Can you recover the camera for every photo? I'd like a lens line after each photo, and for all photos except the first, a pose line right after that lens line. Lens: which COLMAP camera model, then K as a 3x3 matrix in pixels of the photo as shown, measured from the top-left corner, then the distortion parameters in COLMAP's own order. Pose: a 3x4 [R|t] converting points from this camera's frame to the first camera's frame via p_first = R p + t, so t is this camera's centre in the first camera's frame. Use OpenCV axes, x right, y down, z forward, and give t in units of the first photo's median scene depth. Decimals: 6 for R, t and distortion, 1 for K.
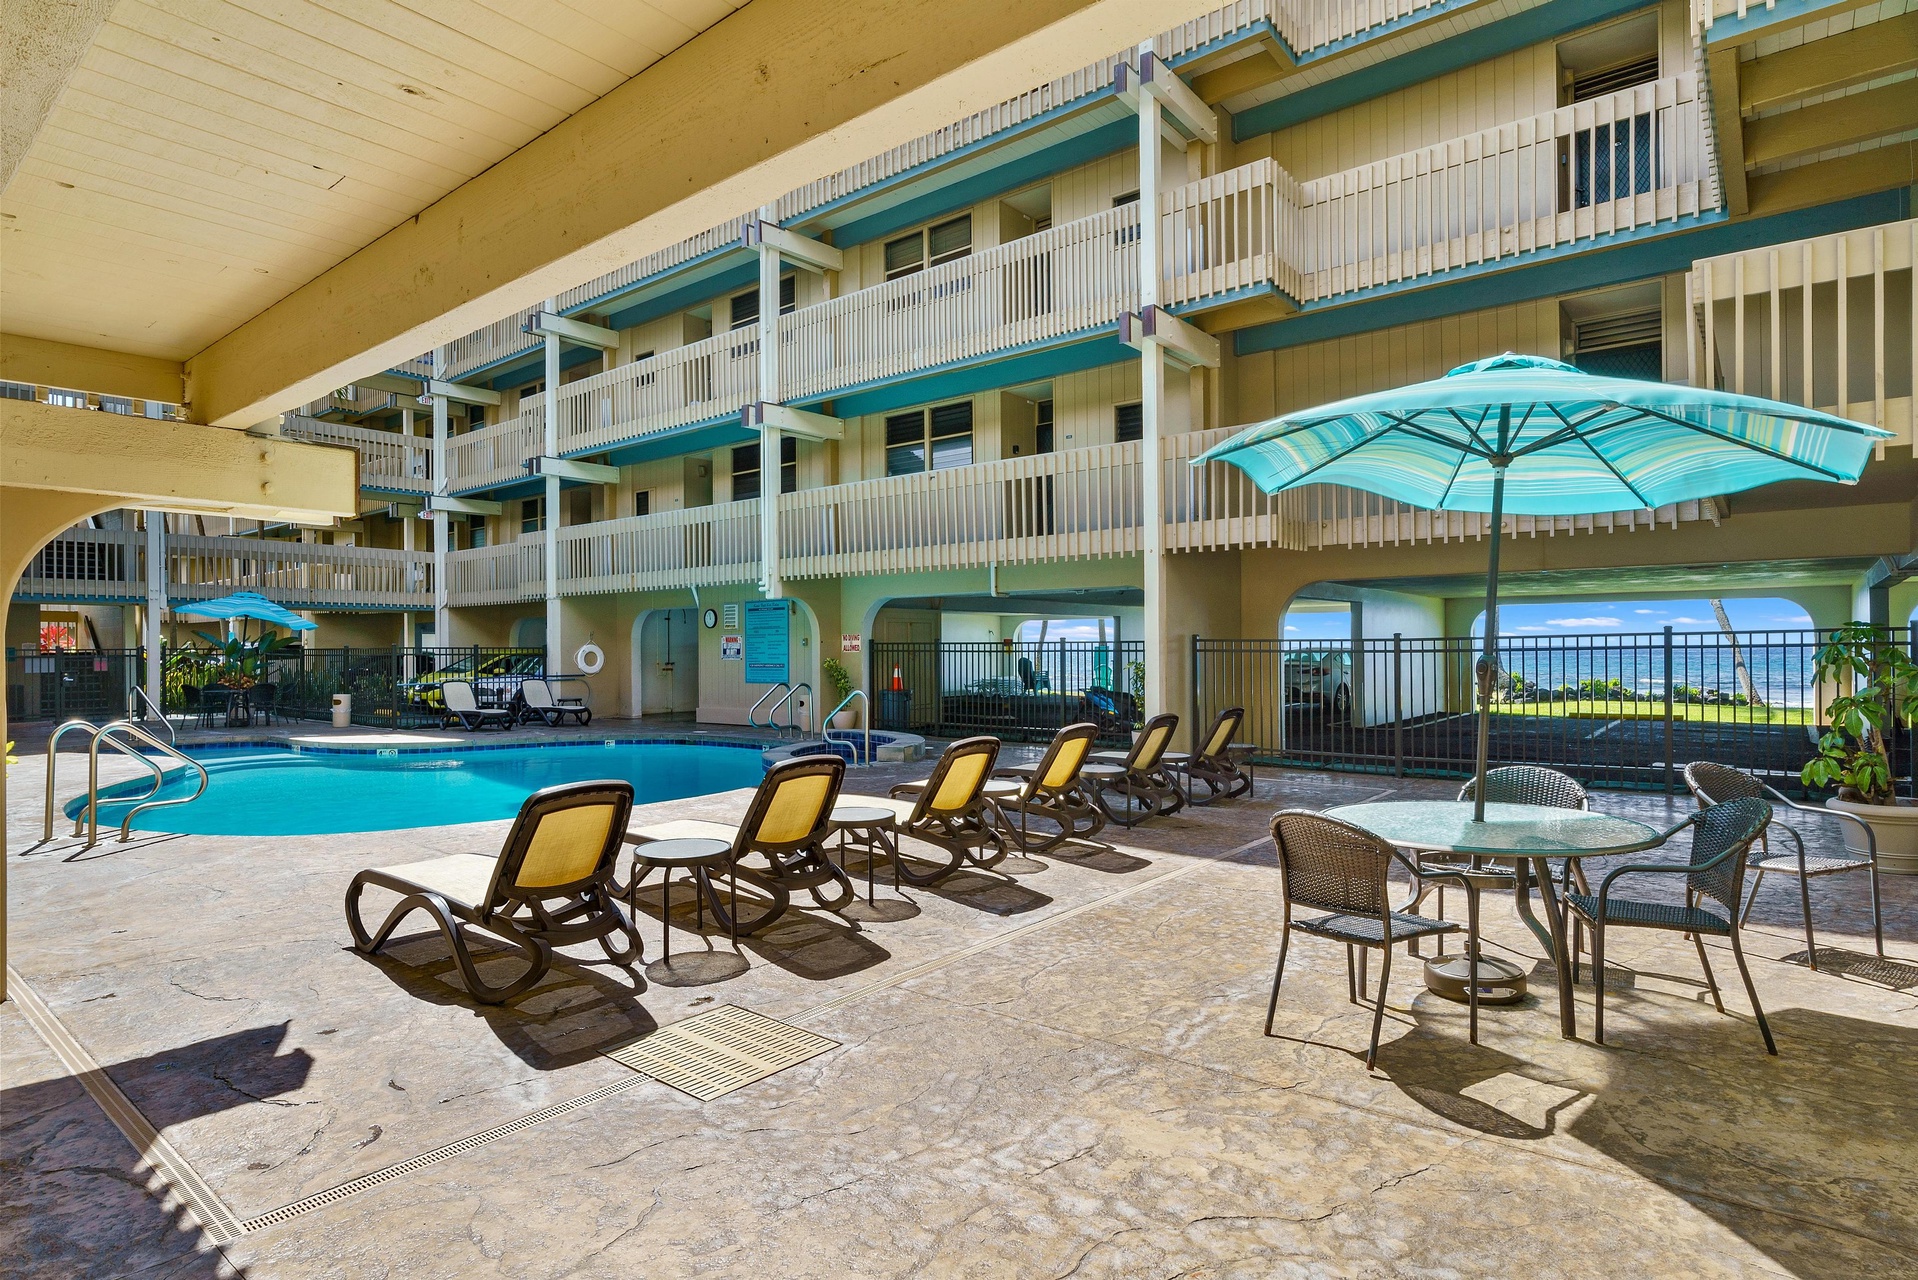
lens RADIAL K [[1023.2, 0, 959.0], [0, 1023.2, 640.0], [0, 0, 1]] dist [-0.004530, -0.001534]
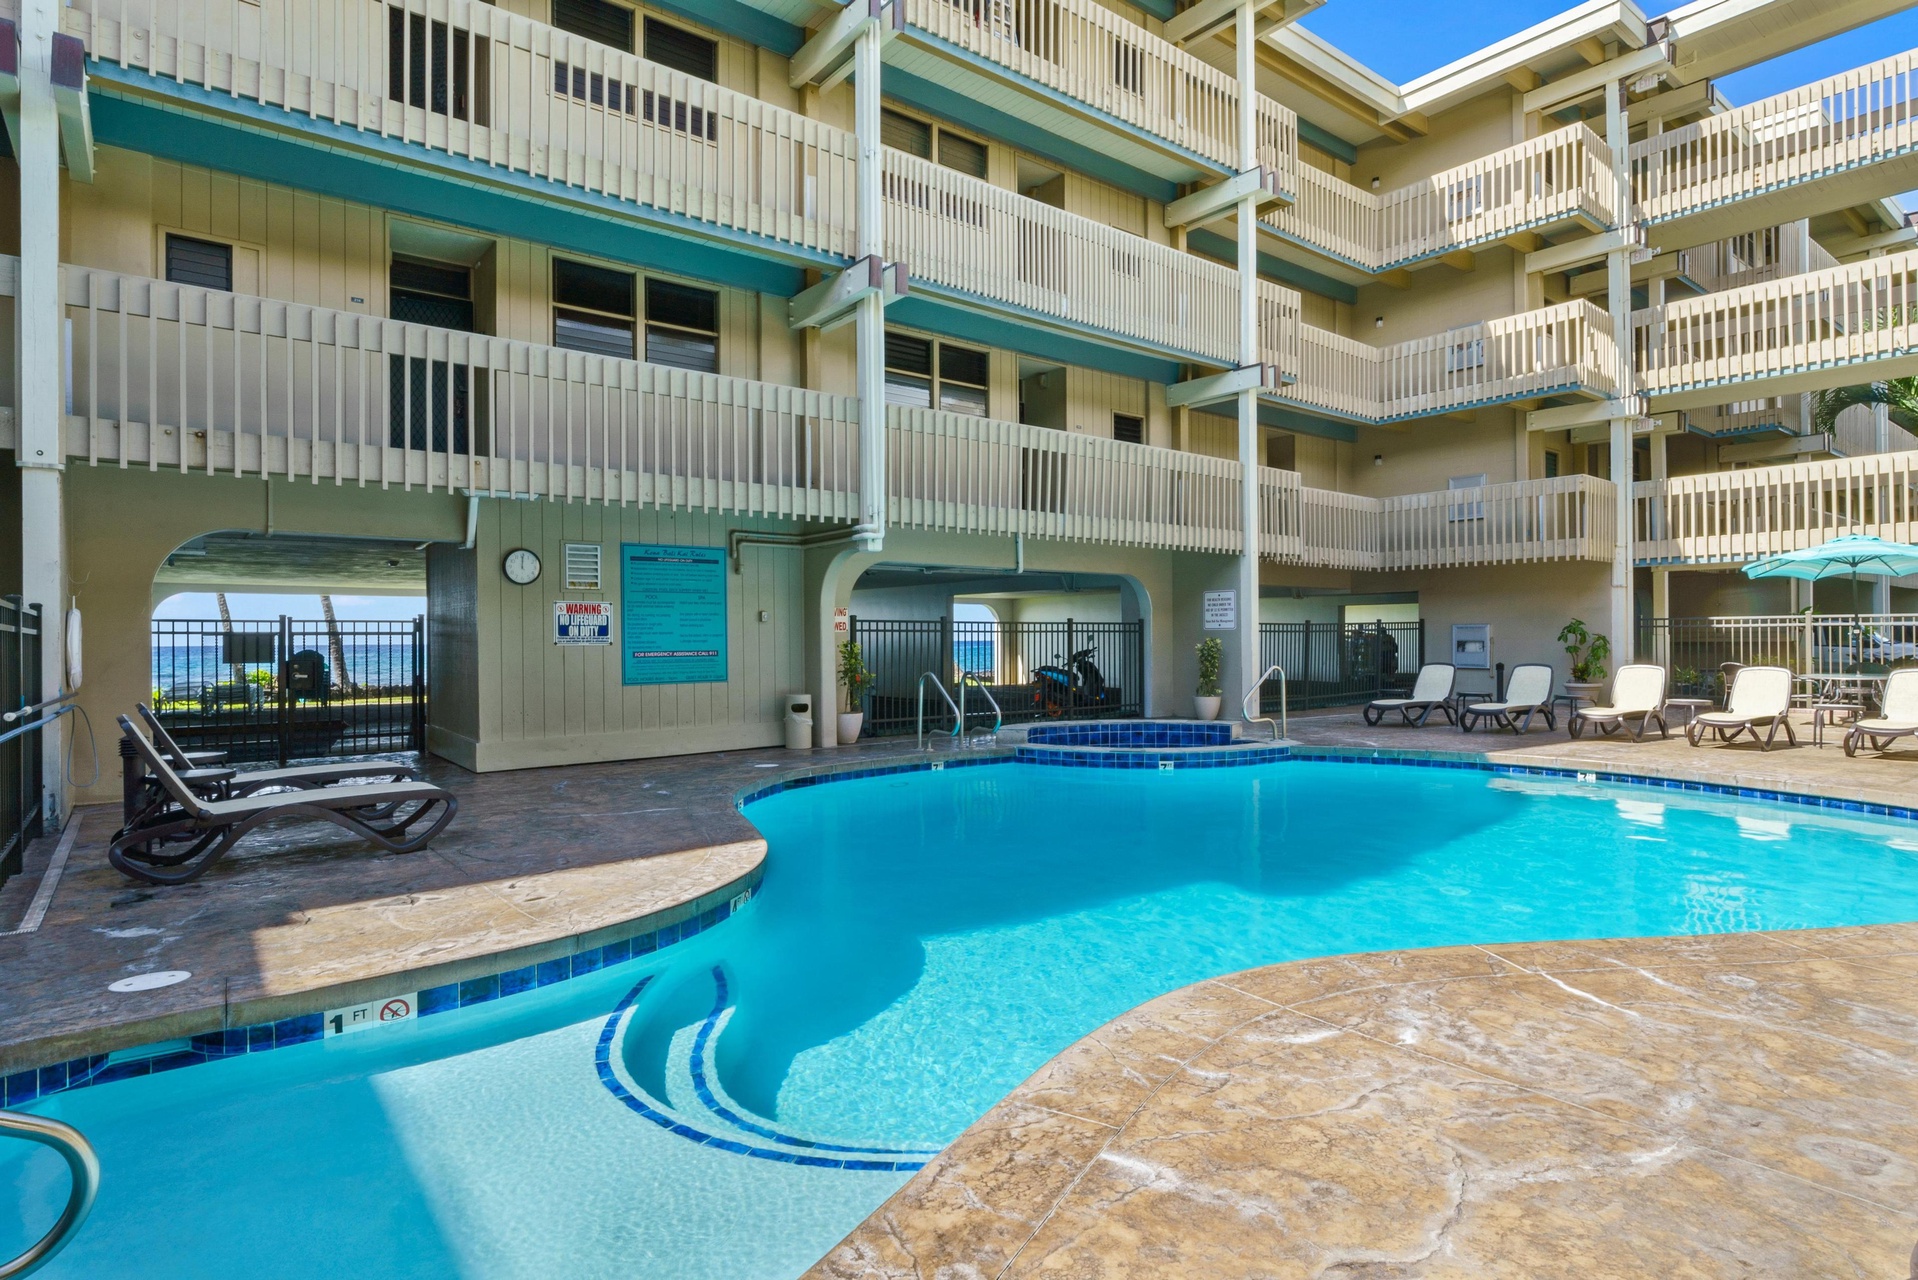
lens RADIAL K [[1023.2, 0, 959.0], [0, 1023.2, 640.0], [0, 0, 1]] dist [-0.004530, -0.001534]
pose [[0.219789, -0.005405, 0.975532, -0.736533], [-0.005709, 0.999960, 0.006826, 0.011878], [-0.975531, -0.007070, 0.219750, 0.703555]]
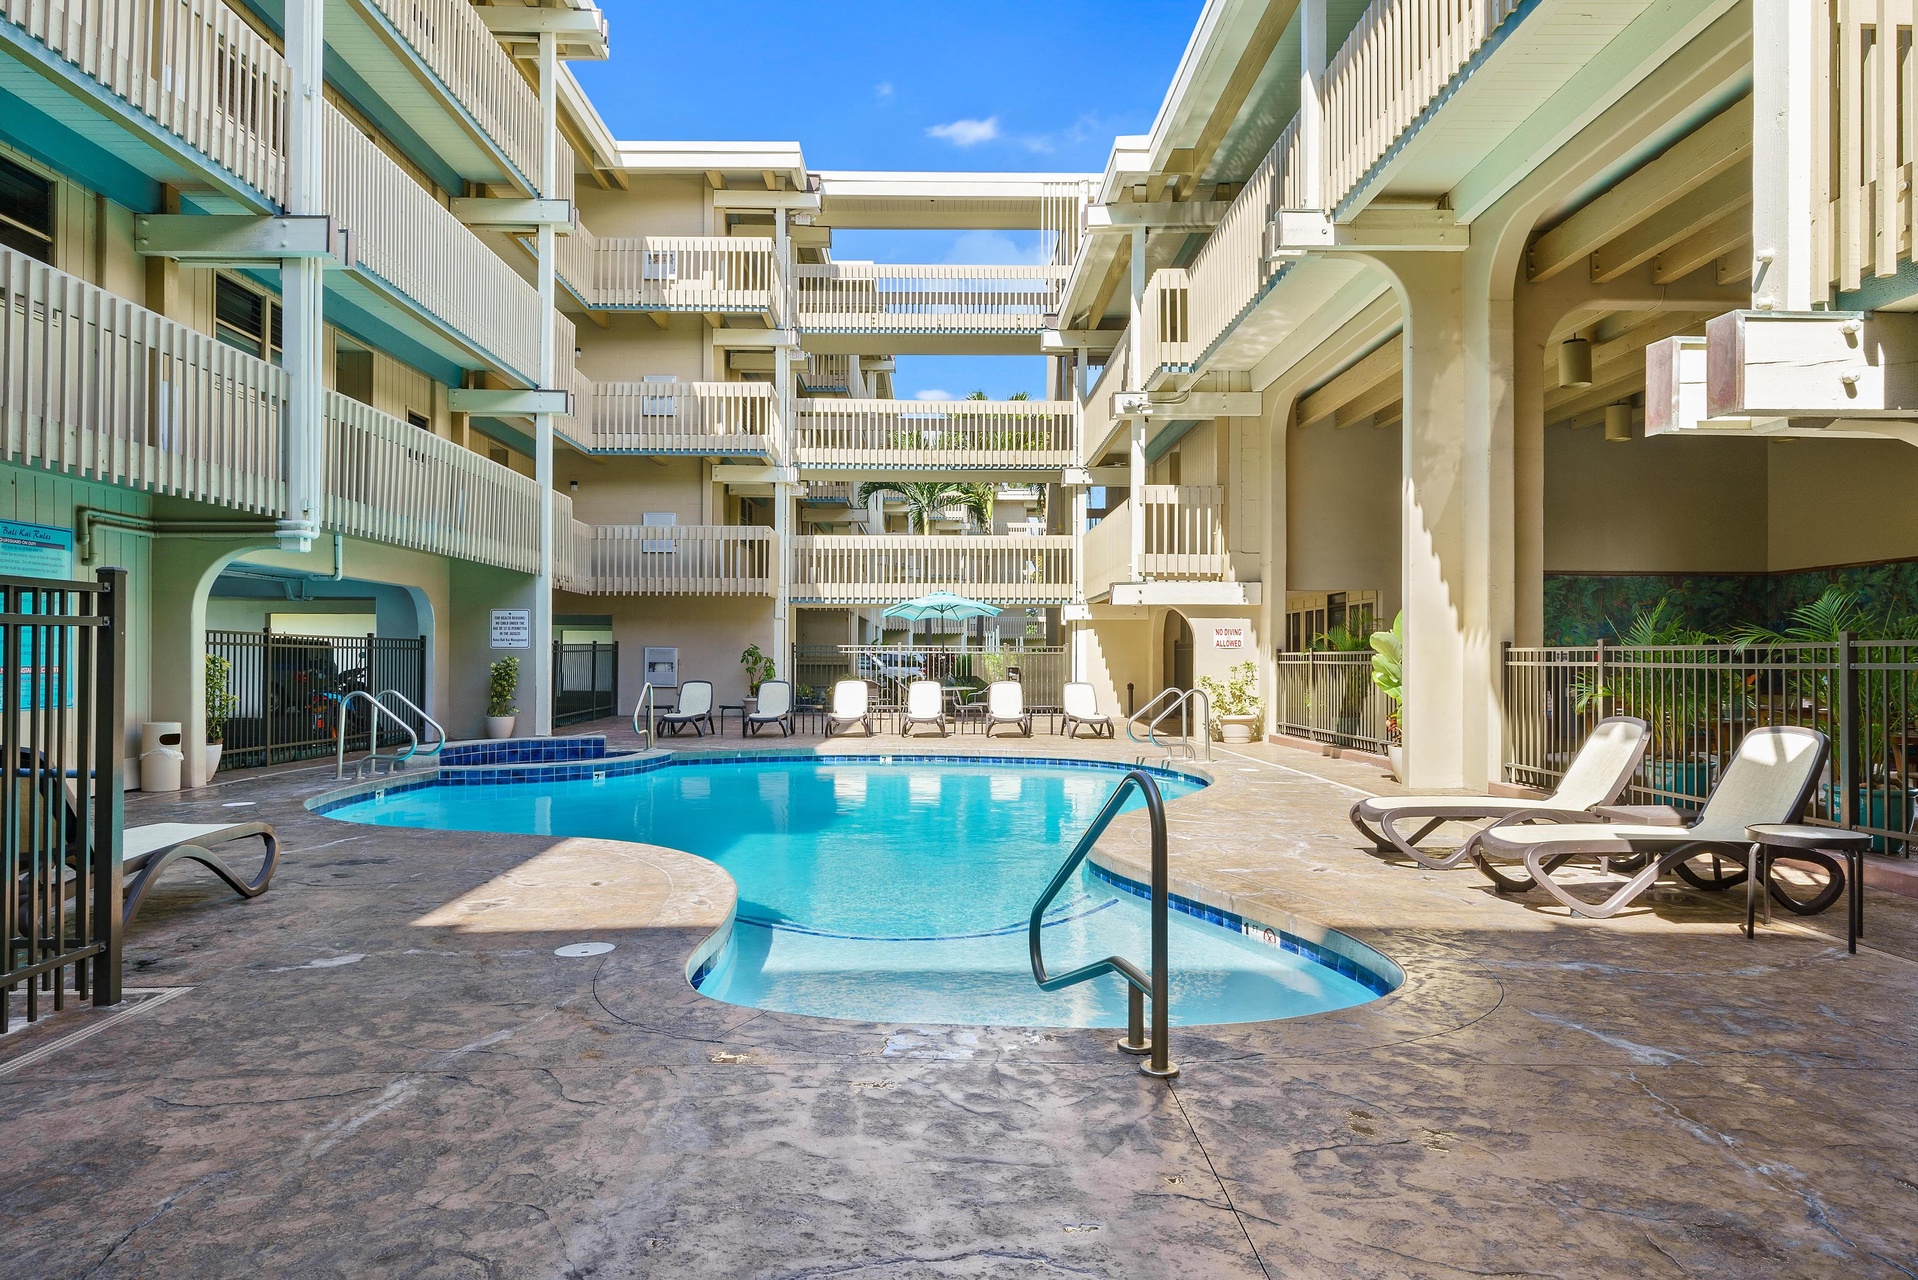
lens RADIAL K [[1163.7, 0, 959.0], [0, 1163.7, 640.0], [0, 0, 1]] dist [0.021221, -0.001413]
pose [[-0.639708, 0.007157, 0.768584, -0.830759], [-0.016697, 0.999591, -0.023206, 0.017019], [-0.768436, -0.027678, -0.639327, 1.007983]]
